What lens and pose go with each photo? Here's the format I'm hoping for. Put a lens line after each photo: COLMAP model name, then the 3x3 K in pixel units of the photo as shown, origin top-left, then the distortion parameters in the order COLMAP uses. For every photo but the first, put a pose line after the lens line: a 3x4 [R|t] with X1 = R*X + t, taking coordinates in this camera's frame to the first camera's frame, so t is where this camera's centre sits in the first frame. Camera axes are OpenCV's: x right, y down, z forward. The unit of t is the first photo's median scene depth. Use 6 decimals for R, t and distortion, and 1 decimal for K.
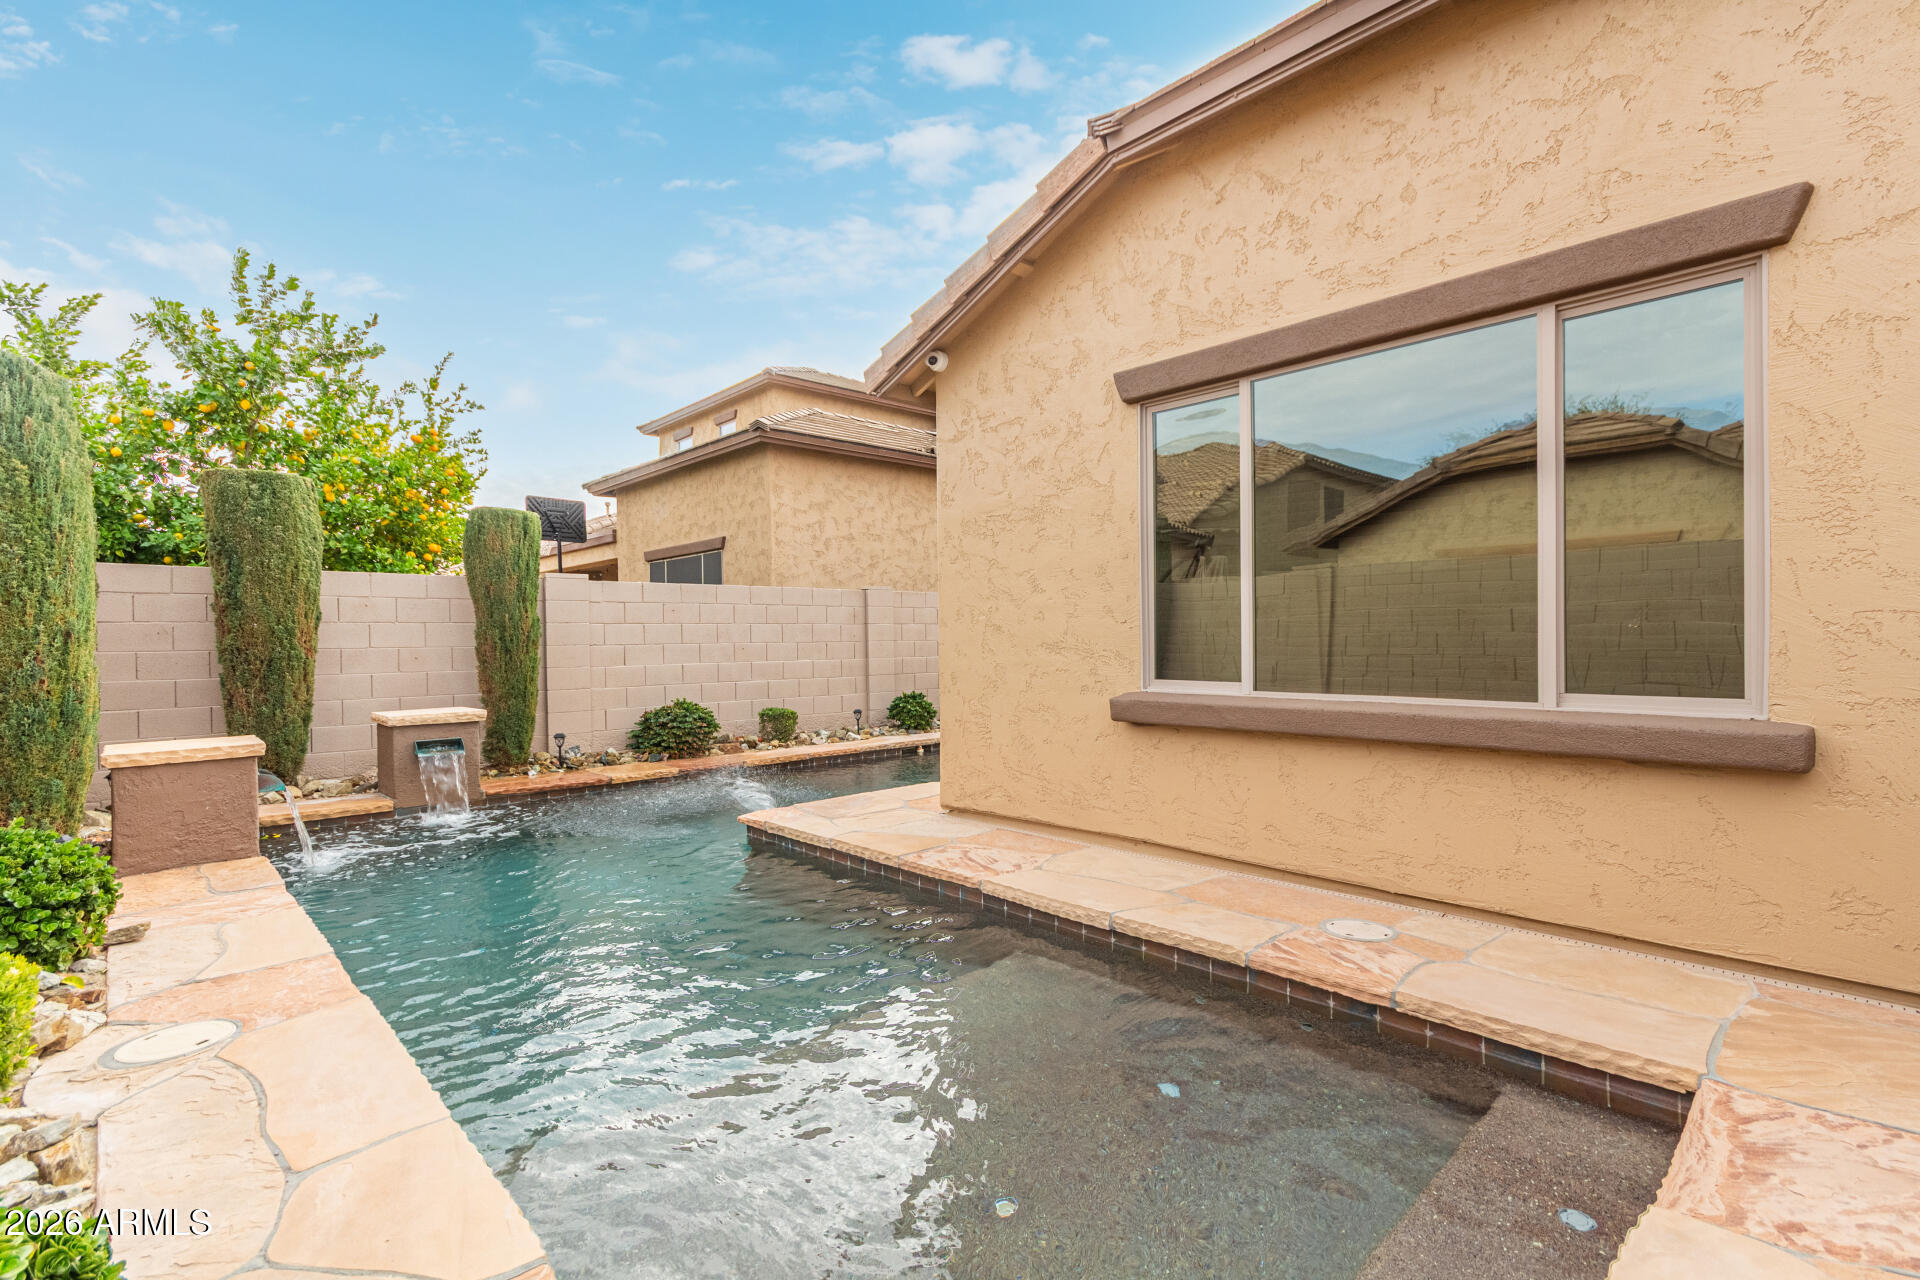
lens RADIAL K [[886.8, 0, 961.2], [0, 886.8, 634.0], [0, 0, 1]] dist [0.005705, -0.000814]
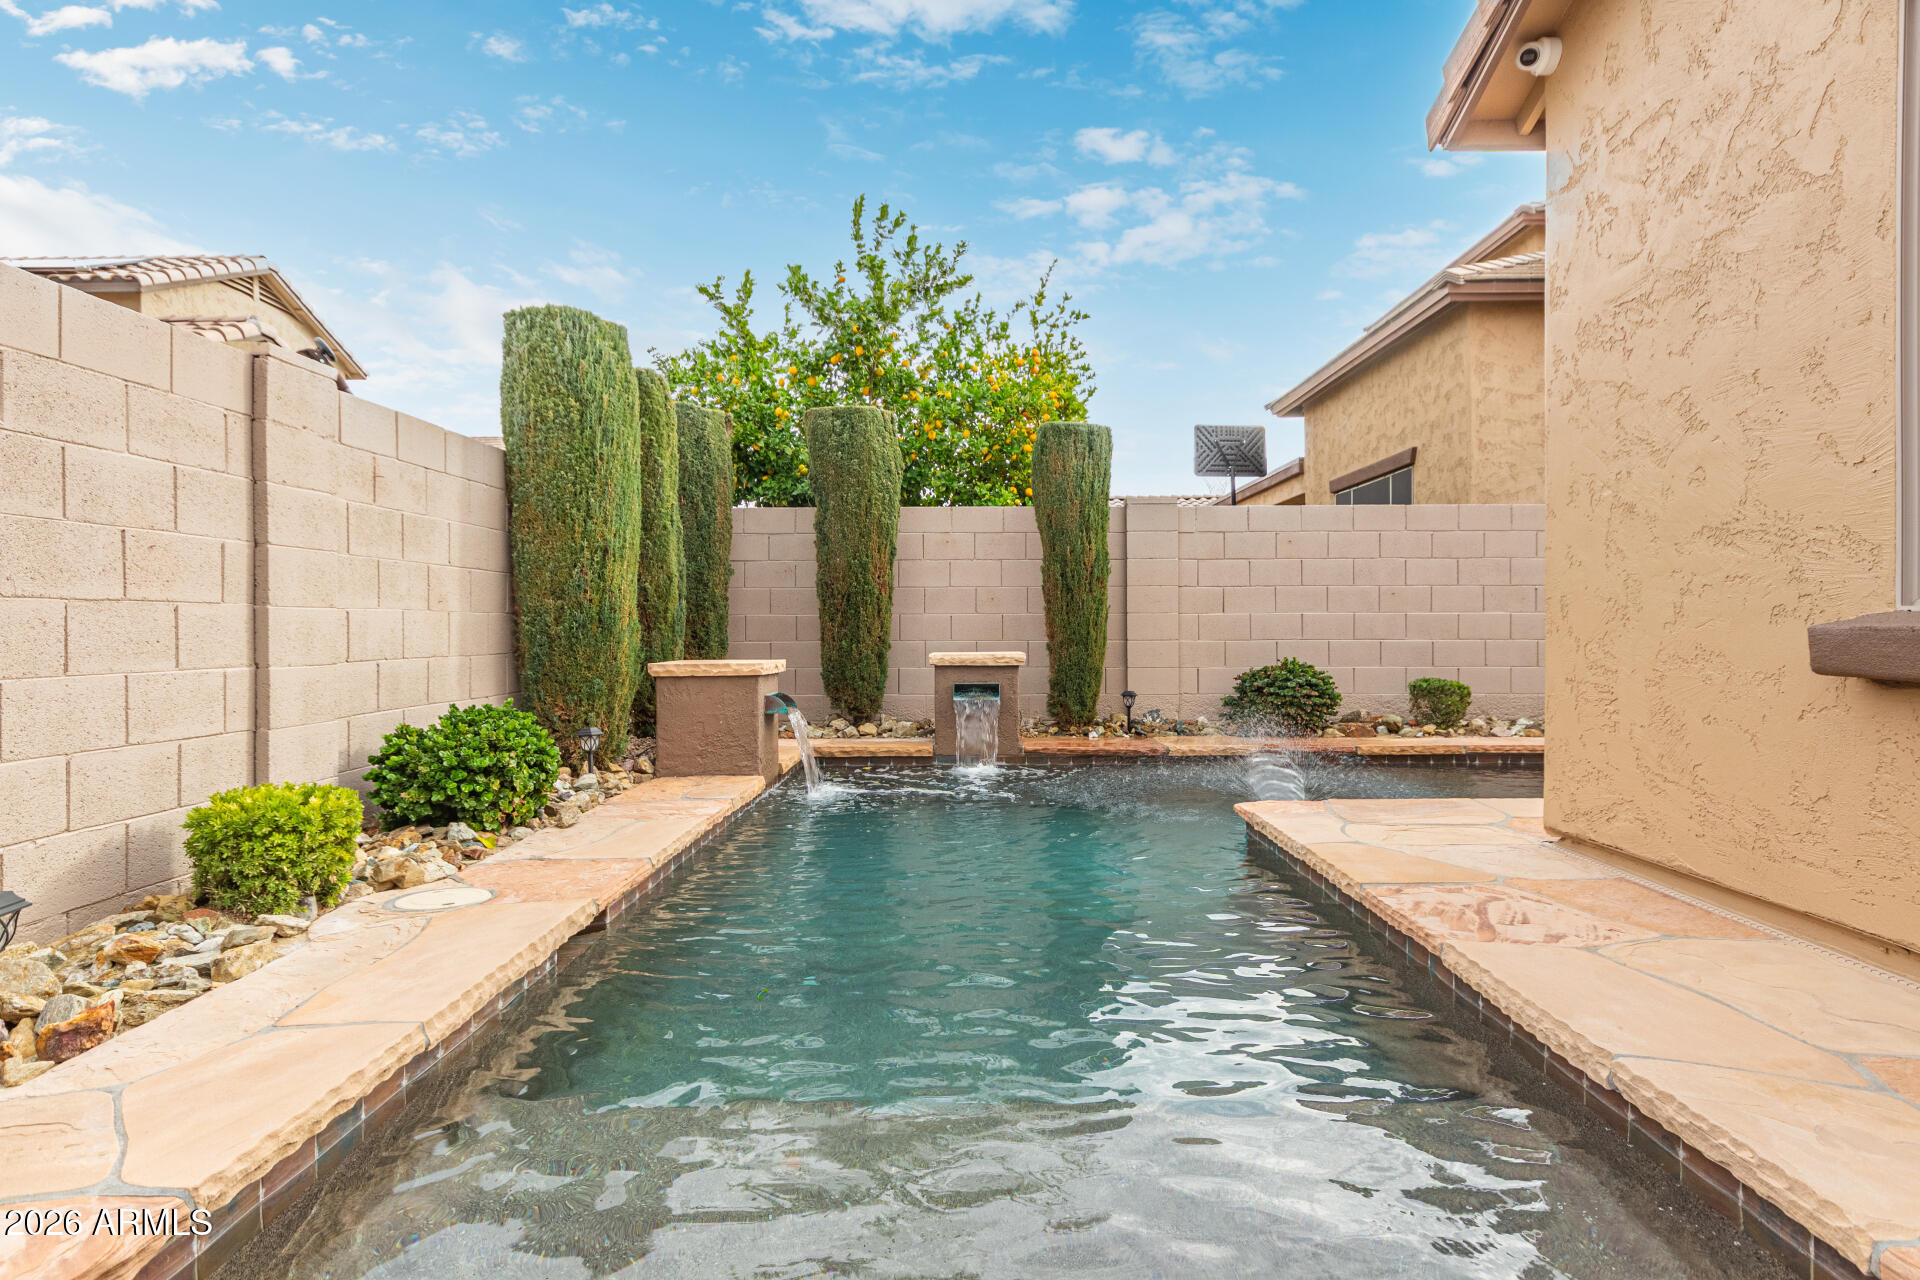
lens RADIAL K [[1103.7, 0, 959.3], [0, 1103.7, 616.7], [0, 0, 1]] dist [0.003973, 0.003378]
pose [[0.721991, 0.006517, -0.691872, 0.170090], [-0.002533, 0.999974, 0.006776, 0.044382], [0.691898, -0.003140, 0.721989, 0.184967]]
